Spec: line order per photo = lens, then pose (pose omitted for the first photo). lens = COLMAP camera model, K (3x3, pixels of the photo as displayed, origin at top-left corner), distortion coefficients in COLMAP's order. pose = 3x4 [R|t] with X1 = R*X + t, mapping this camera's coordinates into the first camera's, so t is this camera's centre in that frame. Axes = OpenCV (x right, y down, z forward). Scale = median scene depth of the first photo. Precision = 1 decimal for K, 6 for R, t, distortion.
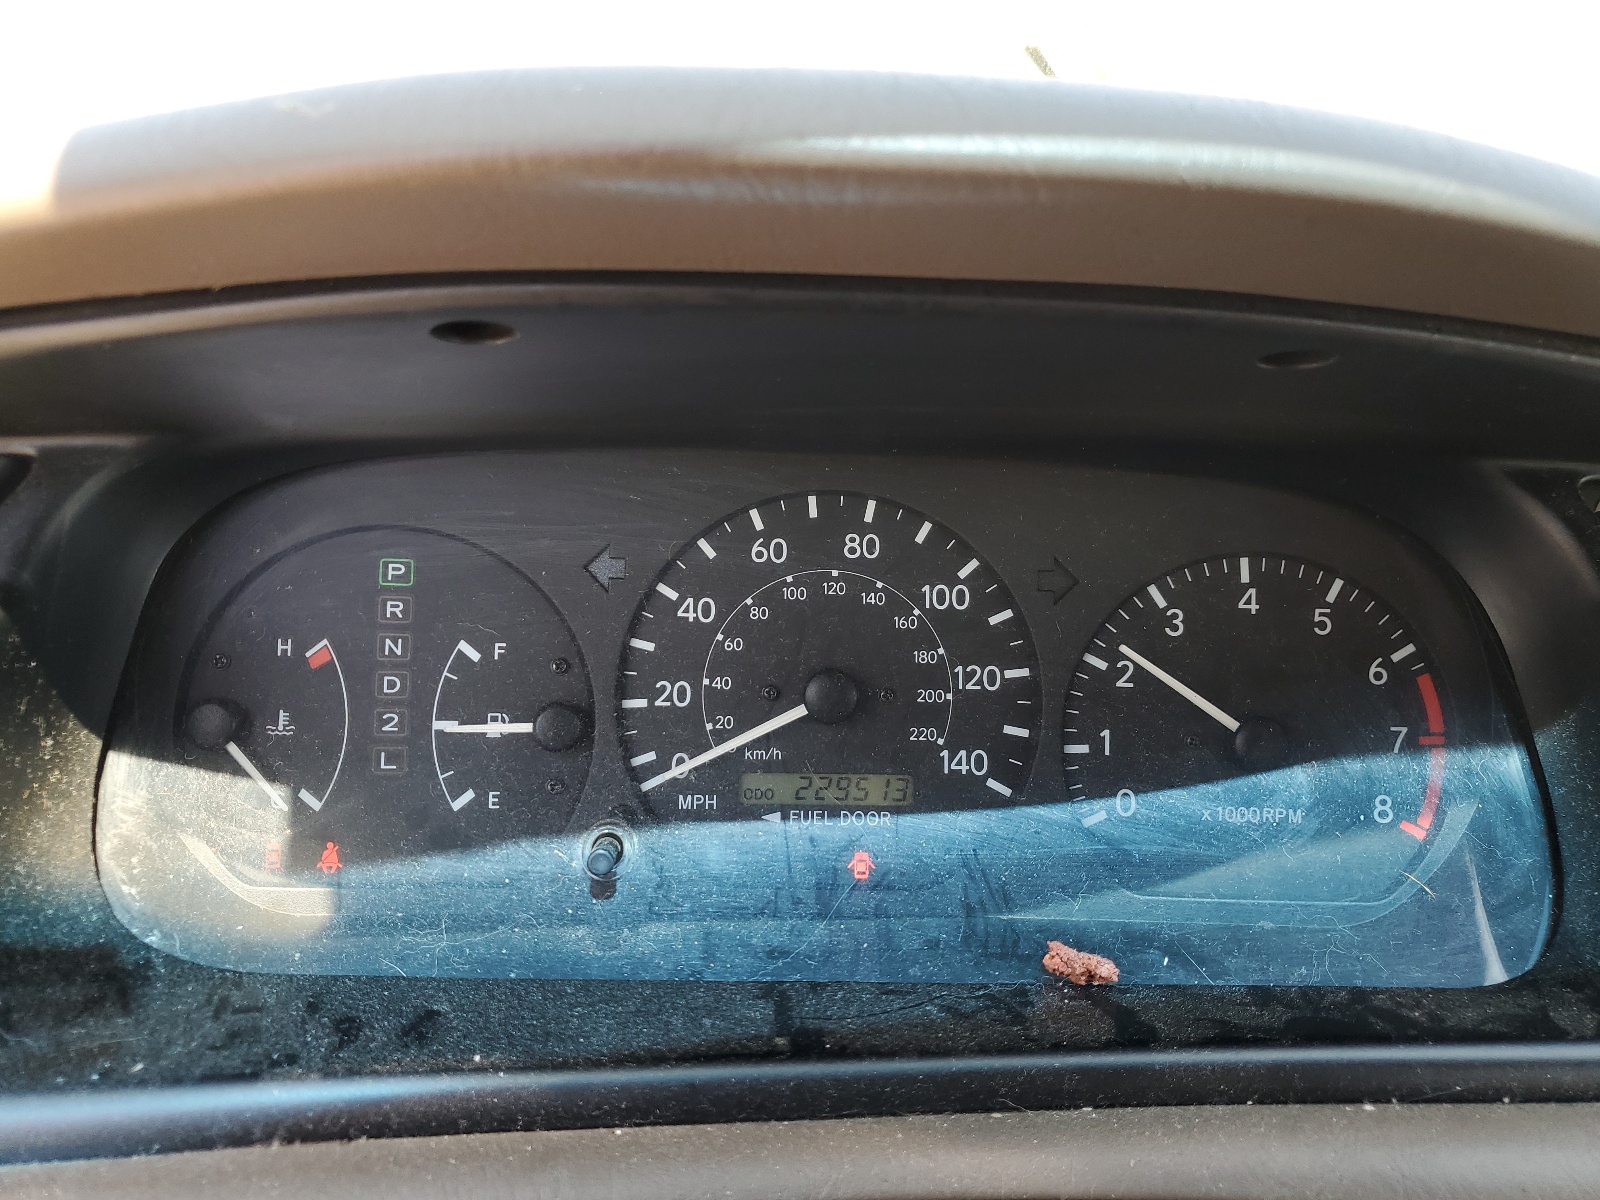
lens RADIAL K [[1205.4, 0, 800.3], [0, 1205.4, 600.0], [0, 0, 1]] dist [0.006320, 0.002006]
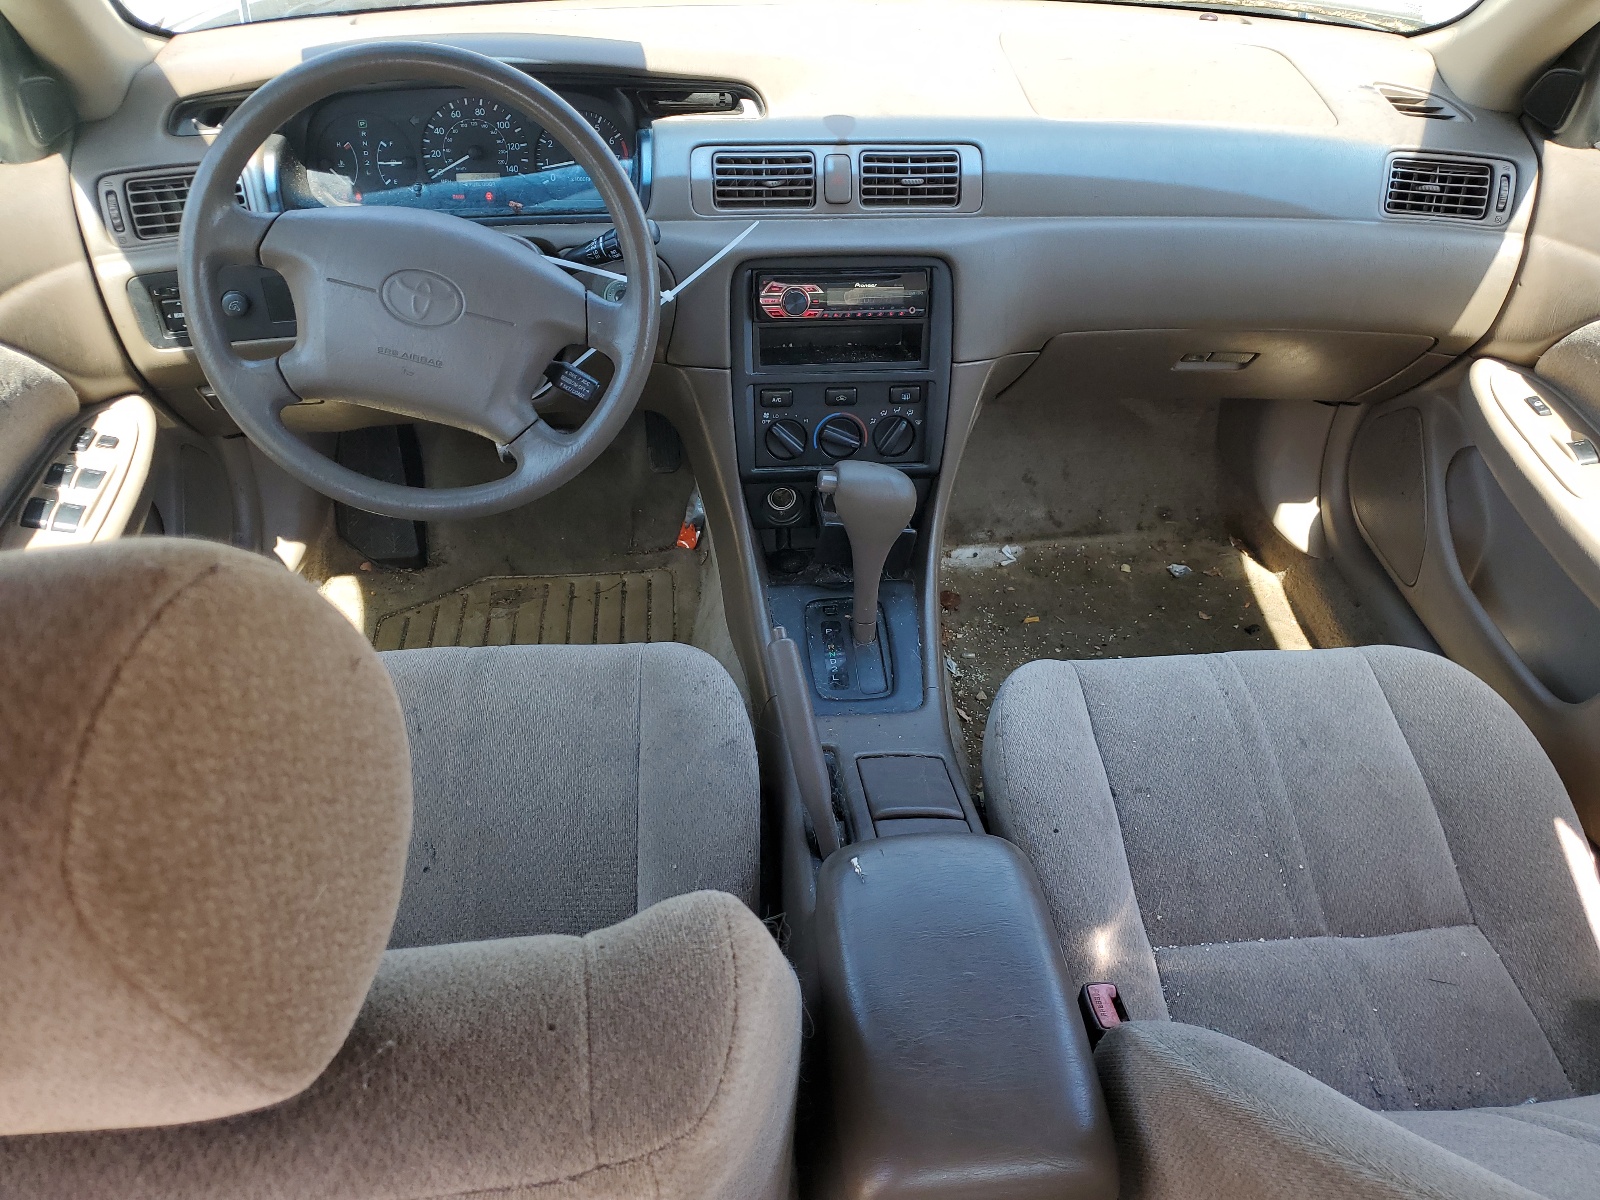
lens RADIAL K [[1205.4, 0, 802.6], [0, 1205.4, 599.9], [0, 0, 1]] dist [0.006320, 0.002006]
pose [[0.997723, -0.054253, 0.040080, 0.880274], [0.034340, 0.919979, 0.390461, -0.083989], [-0.058056, -0.388195, 0.919747, -3.388466]]
